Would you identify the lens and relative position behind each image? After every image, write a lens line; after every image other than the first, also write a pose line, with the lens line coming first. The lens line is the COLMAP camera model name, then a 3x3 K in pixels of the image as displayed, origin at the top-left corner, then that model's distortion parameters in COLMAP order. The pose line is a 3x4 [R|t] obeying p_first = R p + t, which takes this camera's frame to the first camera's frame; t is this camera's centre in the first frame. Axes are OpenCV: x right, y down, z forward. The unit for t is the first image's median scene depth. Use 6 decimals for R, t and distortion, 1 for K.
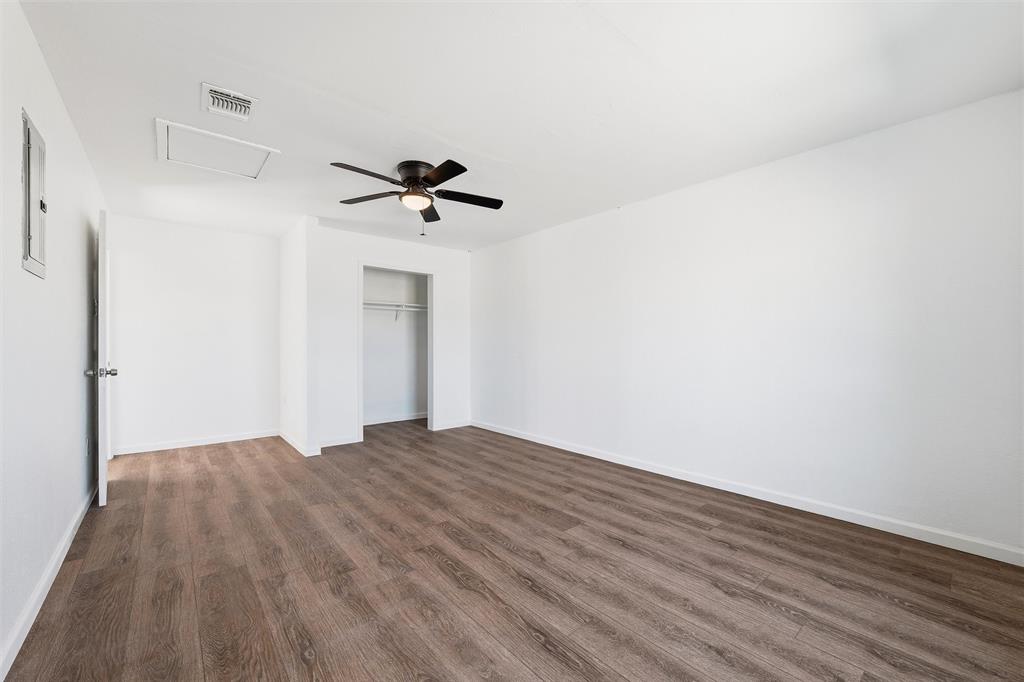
lens RADIAL K [[408.1, 0, 504.0], [0, 408.1, 340.0], [0, 0, 1]] dist [-0.011916, 0.000907]
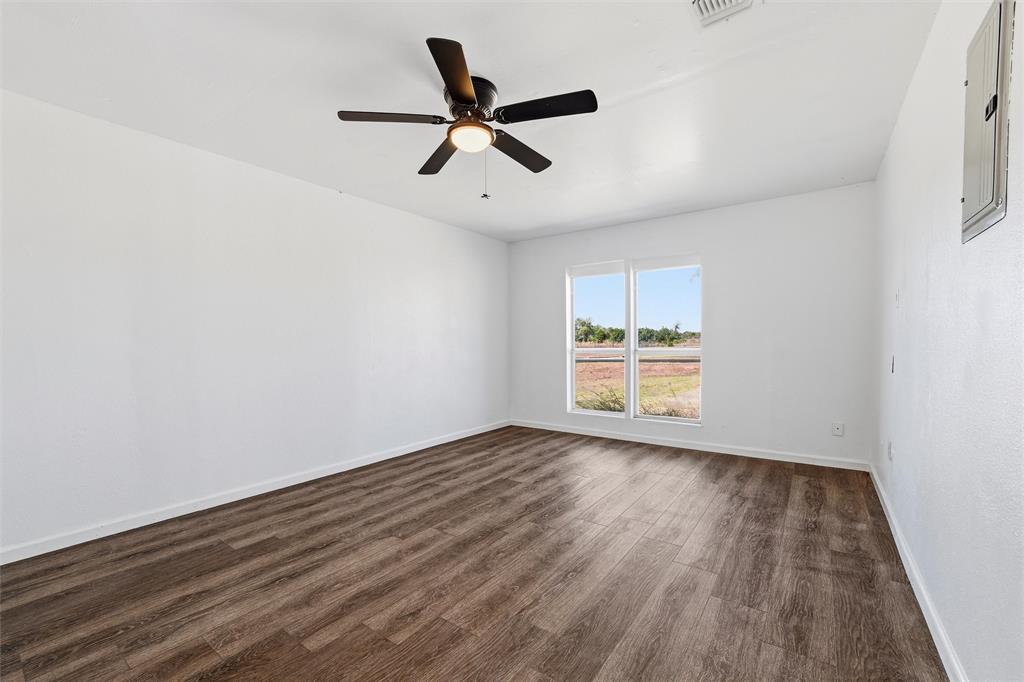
lens RADIAL K [[408.1, 0, 508.4], [0, 408.1, 344.4], [0, 0, 1]] dist [-0.011916, 0.000907]
pose [[-0.225586, -0.000489, 0.974223, -0.947997], [-0.004766, 0.999988, -0.000602, 0.012305], [-0.974212, -0.004779, -0.225585, 1.108794]]
